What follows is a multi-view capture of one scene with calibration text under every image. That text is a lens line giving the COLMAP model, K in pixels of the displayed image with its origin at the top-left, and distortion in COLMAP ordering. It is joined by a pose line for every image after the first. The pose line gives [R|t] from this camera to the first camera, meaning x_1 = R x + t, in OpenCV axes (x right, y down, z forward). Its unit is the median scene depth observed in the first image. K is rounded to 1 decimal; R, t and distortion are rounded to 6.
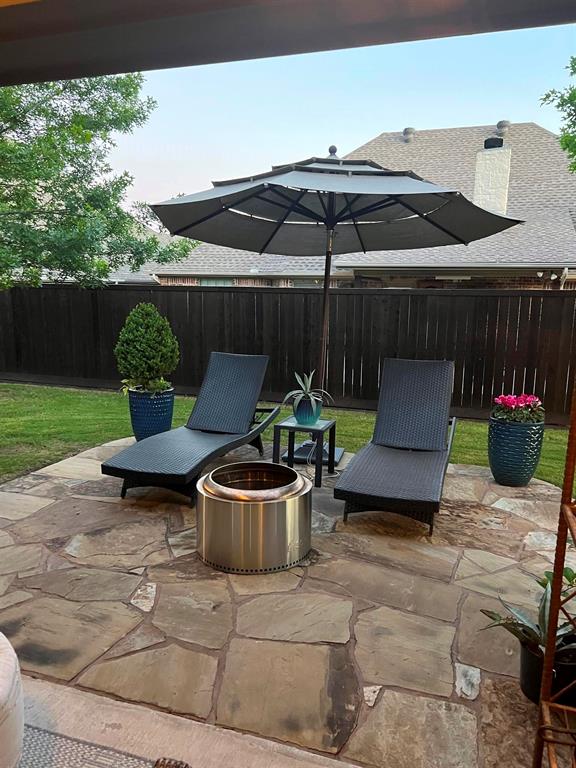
lens RADIAL K [[578.0, 0, 290.6], [0, 578.0, 386.4], [0, 0, 1]] dist [0.050695, -0.058282]
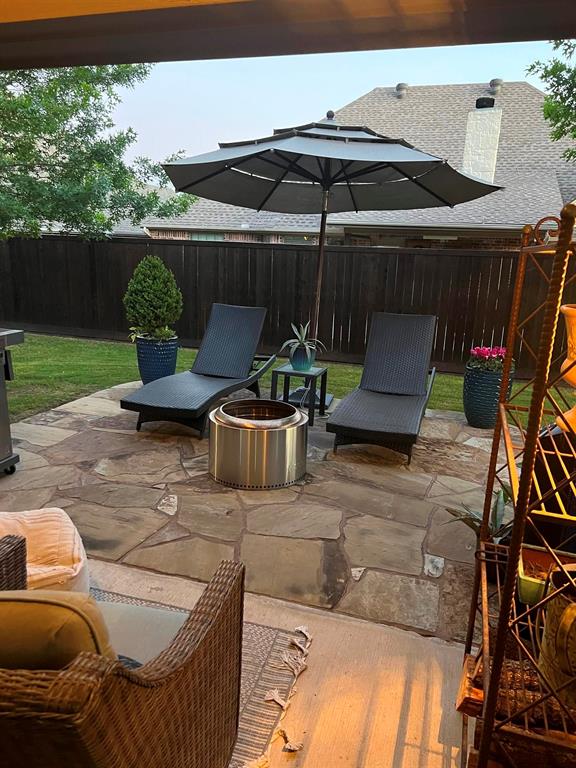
lens RADIAL K [[578.0, 0, 285.5], [0, 578.0, 382.8], [0, 0, 1]] dist [0.050695, -0.058282]
pose [[0.999671, 0.017739, 0.018521, -0.022994], [-0.018933, 0.997612, 0.066426, 0.017256], [-0.017298, -0.066755, 0.997619, -0.108906]]
